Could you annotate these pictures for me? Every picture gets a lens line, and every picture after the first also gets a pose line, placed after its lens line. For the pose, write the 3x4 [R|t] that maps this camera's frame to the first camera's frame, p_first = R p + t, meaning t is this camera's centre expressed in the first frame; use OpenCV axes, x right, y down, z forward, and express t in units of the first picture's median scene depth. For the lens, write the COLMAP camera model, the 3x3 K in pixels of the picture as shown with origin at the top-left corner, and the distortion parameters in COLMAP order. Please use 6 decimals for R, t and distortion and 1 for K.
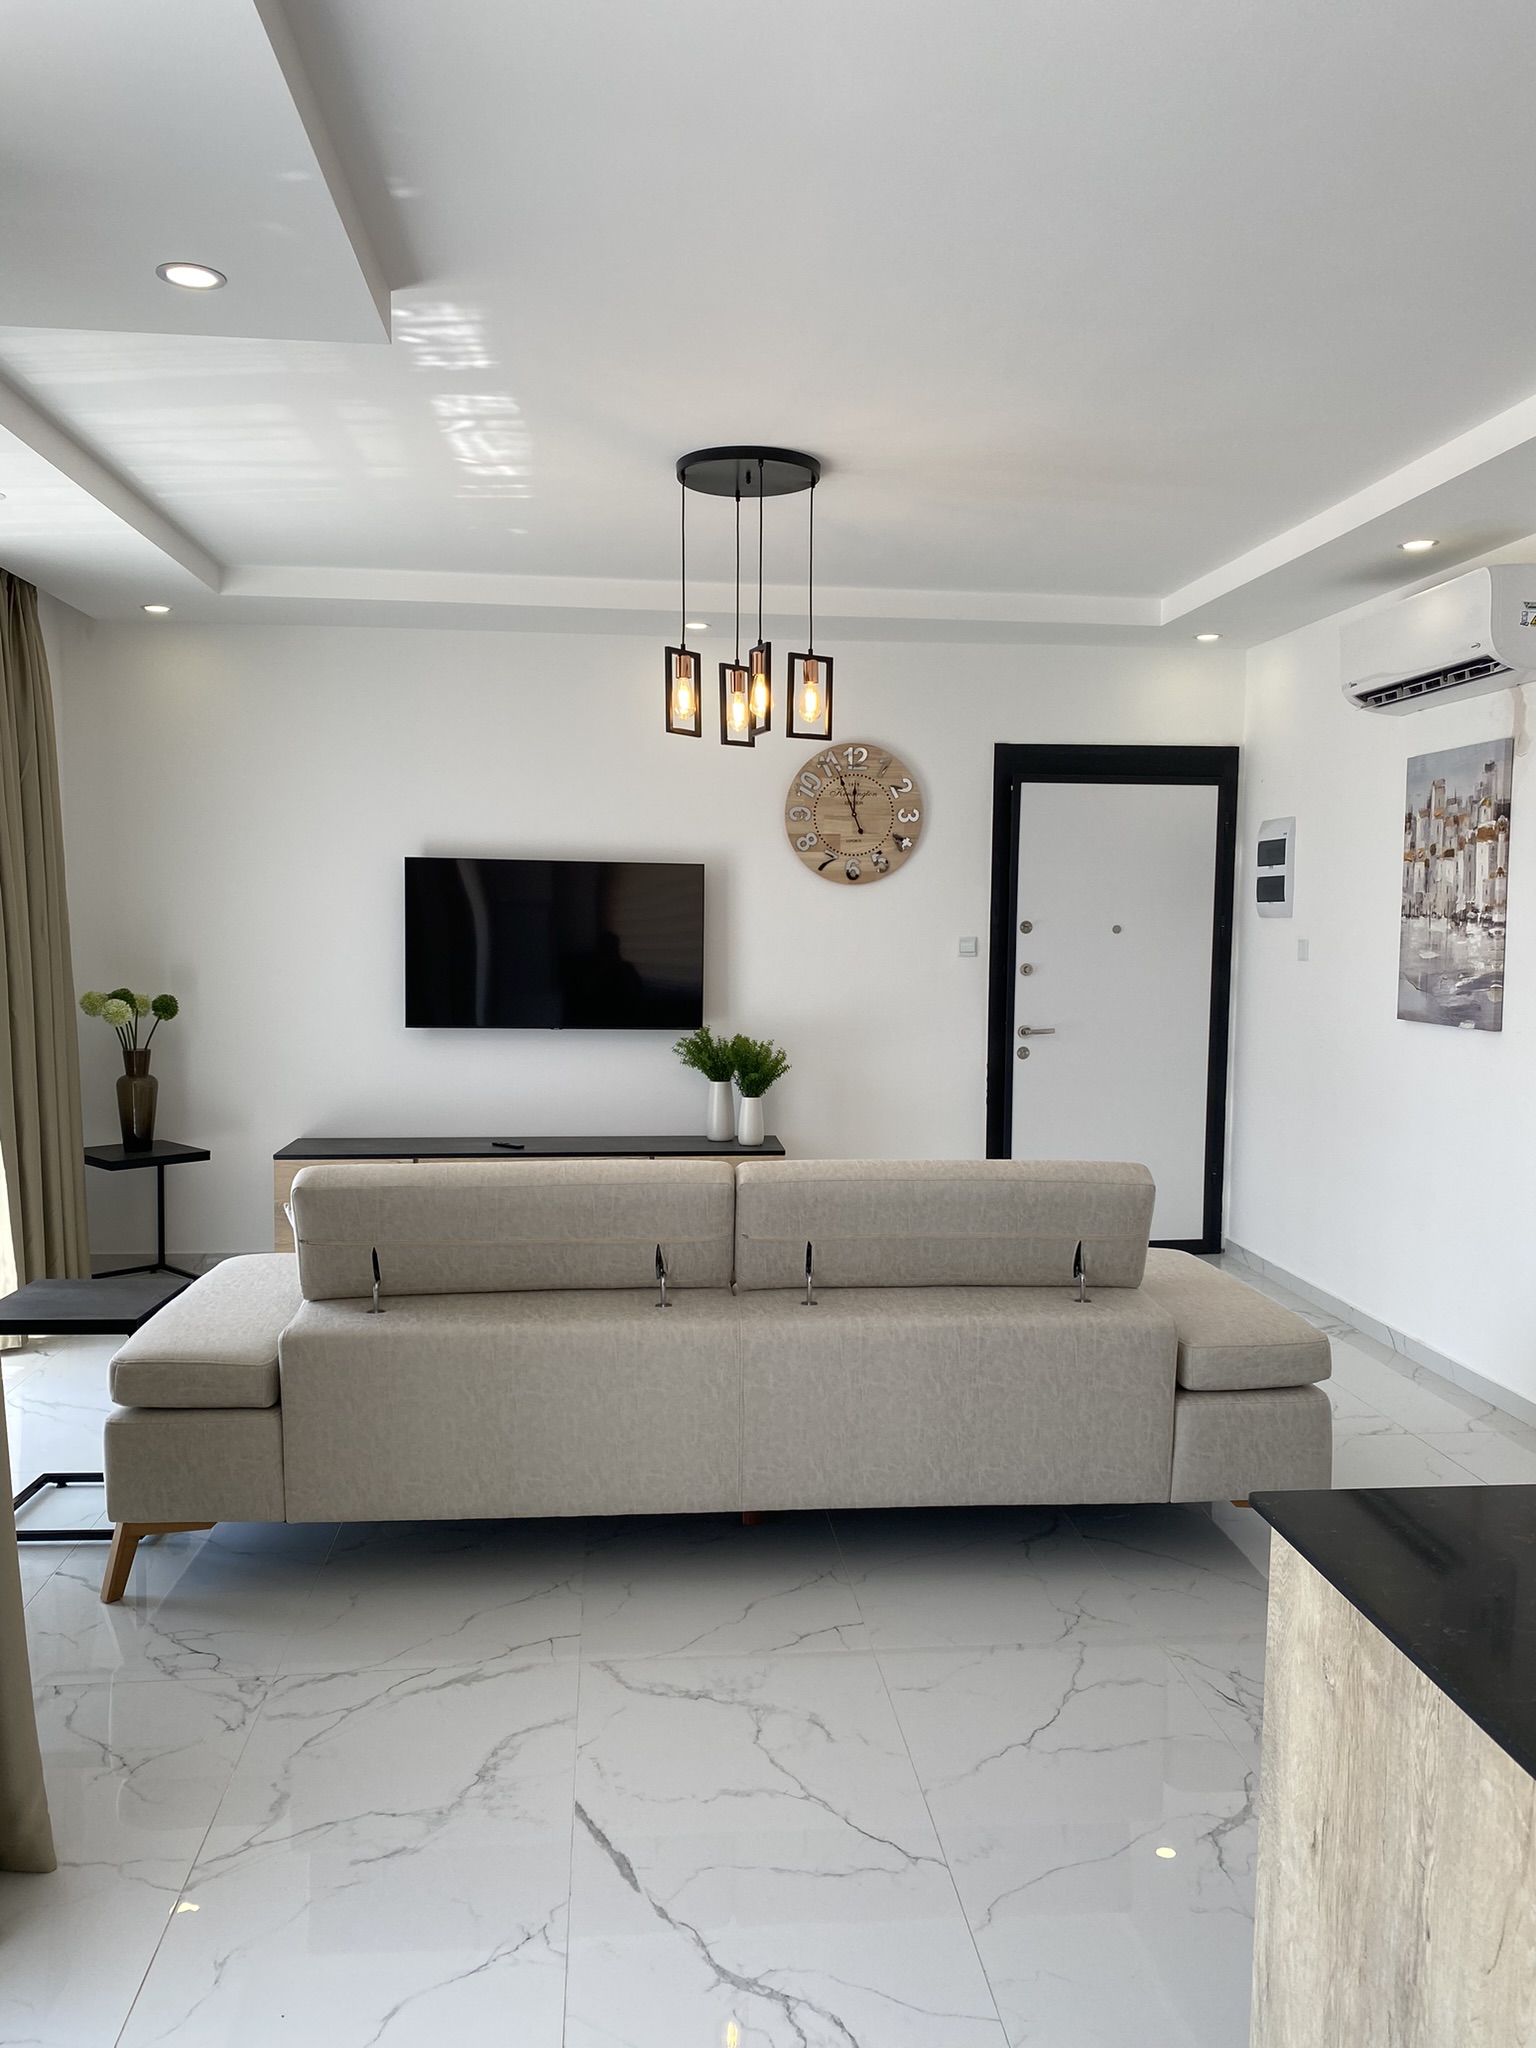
lens RADIAL K [[1556.1, 0, 781.9], [0, 1556.1, 1006.3], [0, 0, 1]] dist [0.084436, -0.119647]
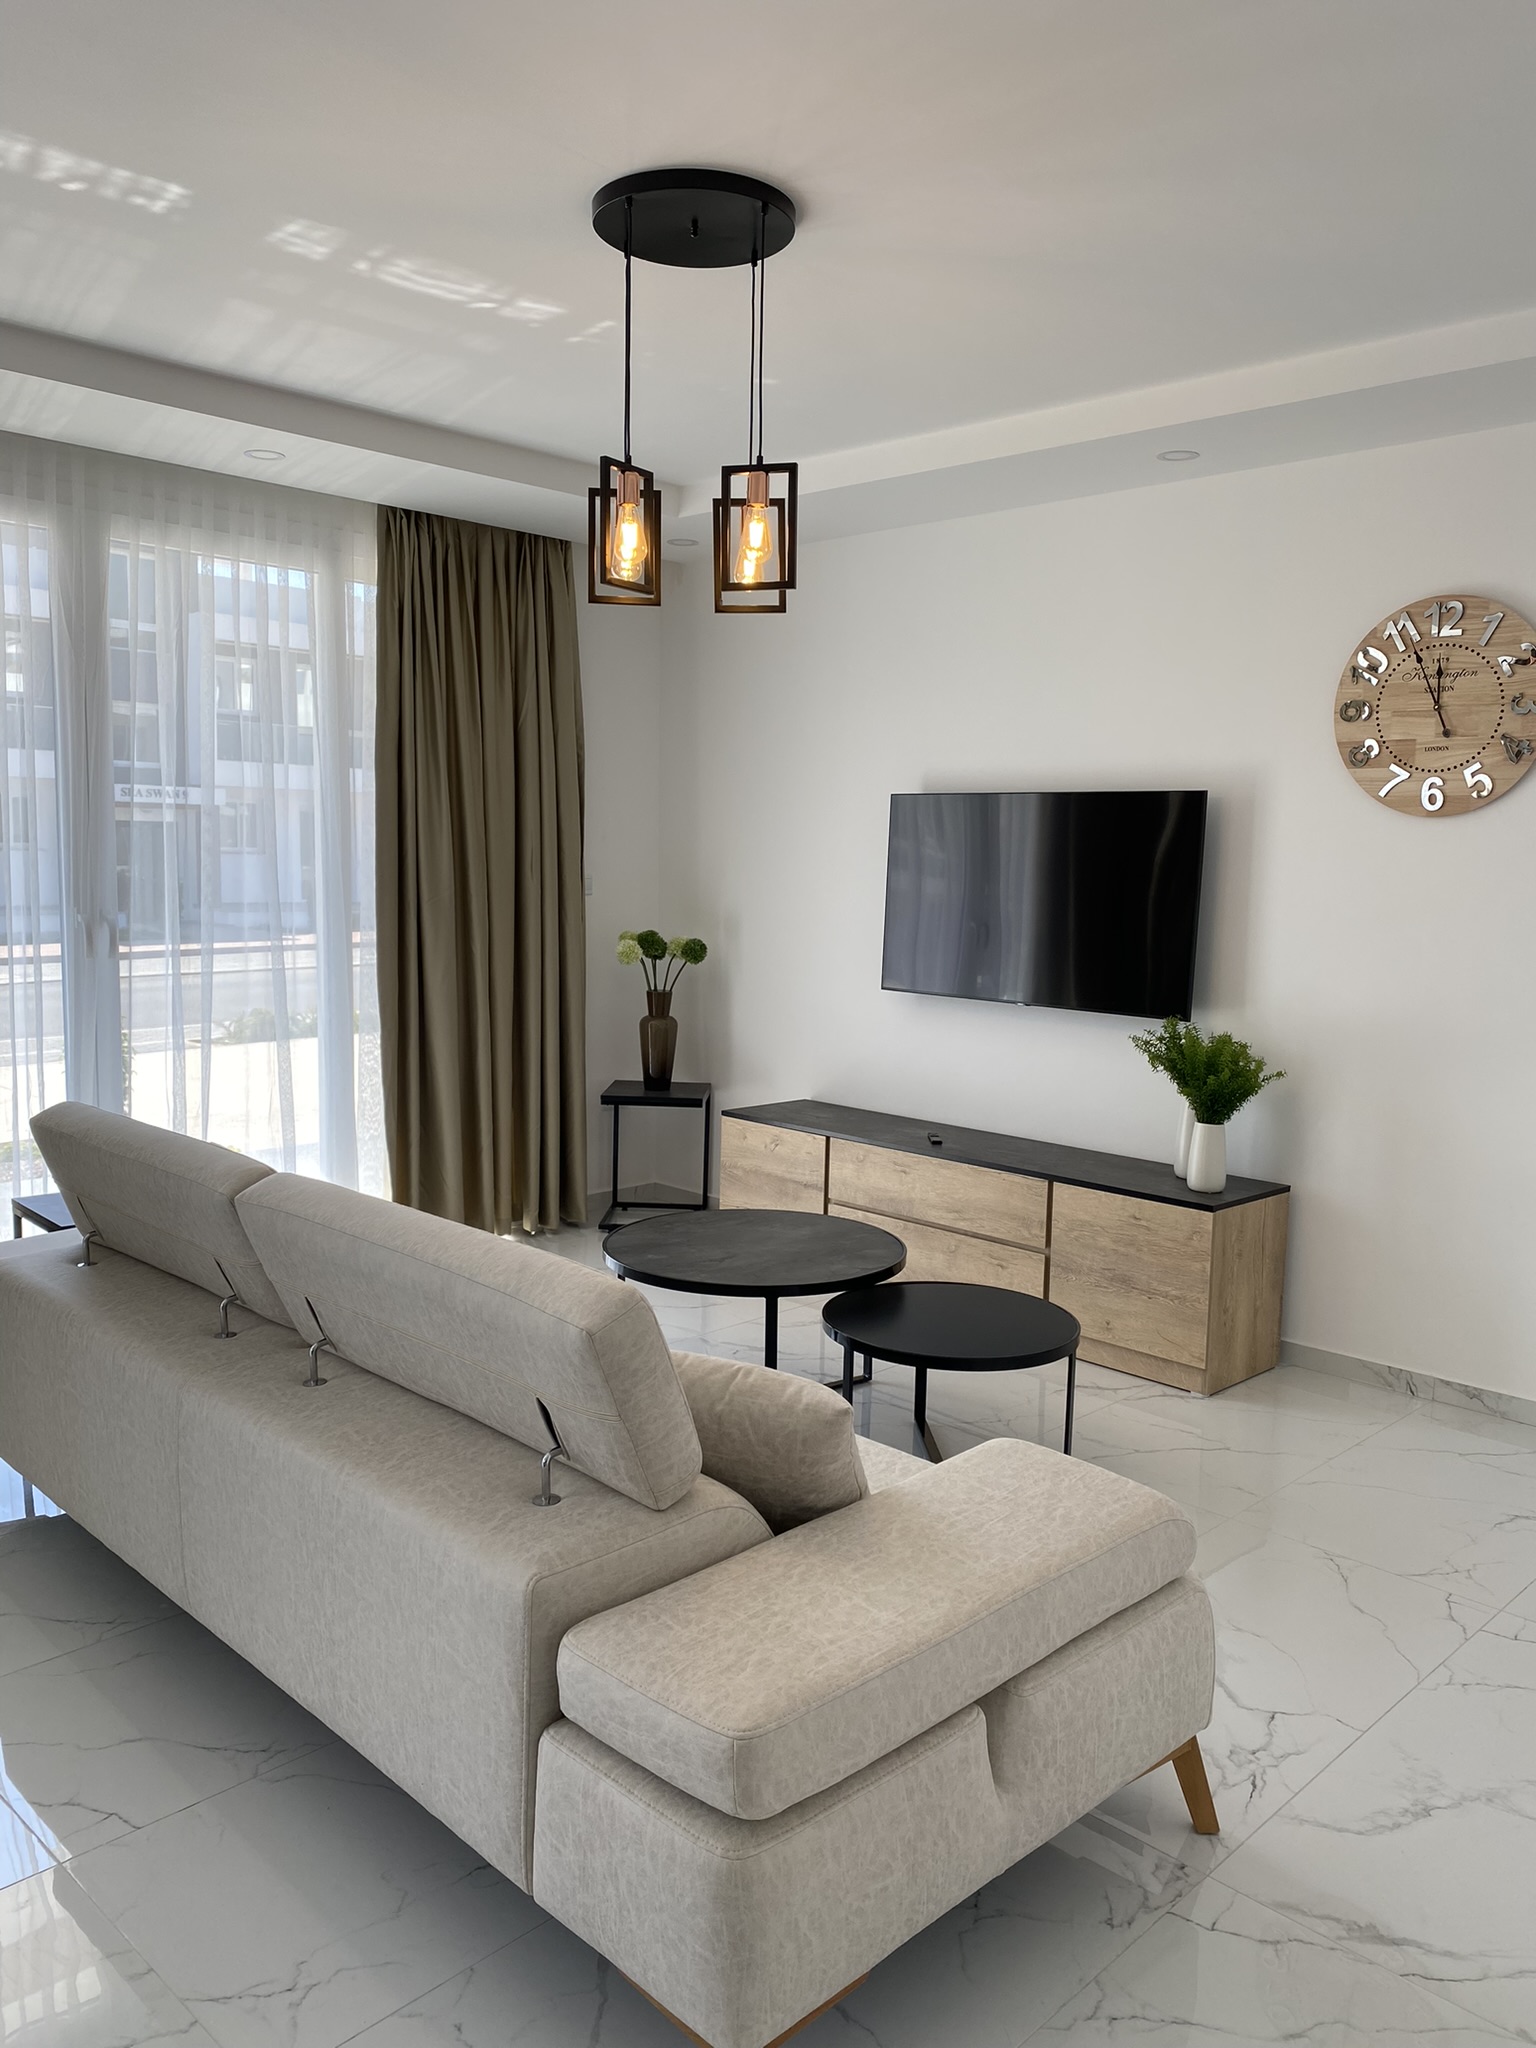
lens RADIAL K [[1558.0, 0, 766.3], [0, 1558.0, 1026.2], [0, 0, 1]] dist [0.002565, -0.001701]
pose [[0.639050, 0.088832, -0.764018, 0.587636], [-0.061122, 0.996032, 0.064683, -0.027191], [0.766733, 0.005363, 0.641944, 0.598432]]
